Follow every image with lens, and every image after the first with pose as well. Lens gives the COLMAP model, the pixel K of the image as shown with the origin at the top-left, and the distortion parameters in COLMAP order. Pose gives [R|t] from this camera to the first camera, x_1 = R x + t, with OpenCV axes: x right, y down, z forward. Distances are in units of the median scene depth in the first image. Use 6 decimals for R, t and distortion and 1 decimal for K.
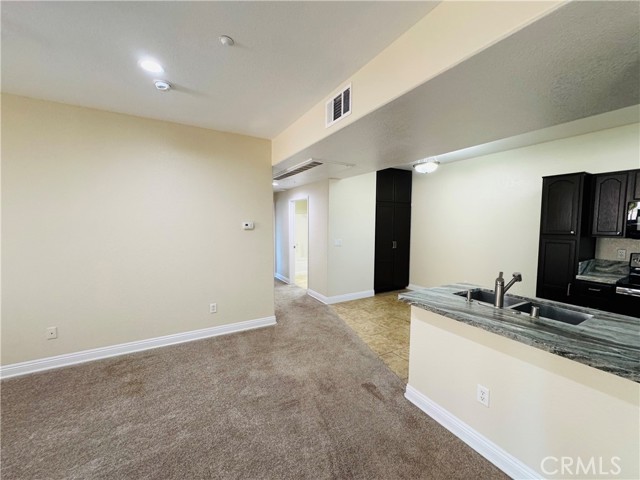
lens RADIAL K [[253.9, 0, 317.8], [0, 253.9, 236.9], [0, 0, 1]] dist [-0.000121, -0.000050]
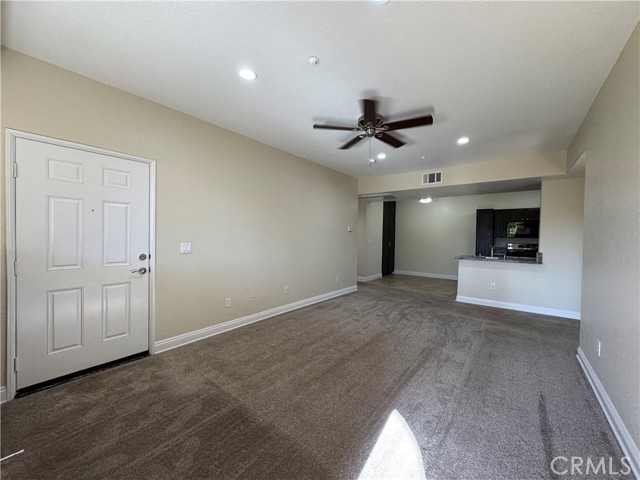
lens RADIAL K [[253.9, 0, 316.4], [0, 253.9, 239.3], [0, 0, 1]] dist [-0.000121, -0.000050]
pose [[0.929820, 0.004110, 0.367993, -1.057469], [0.008766, 0.999407, -0.033312, 0.071815], [-0.367911, 0.034200, 0.929232, -0.453456]]
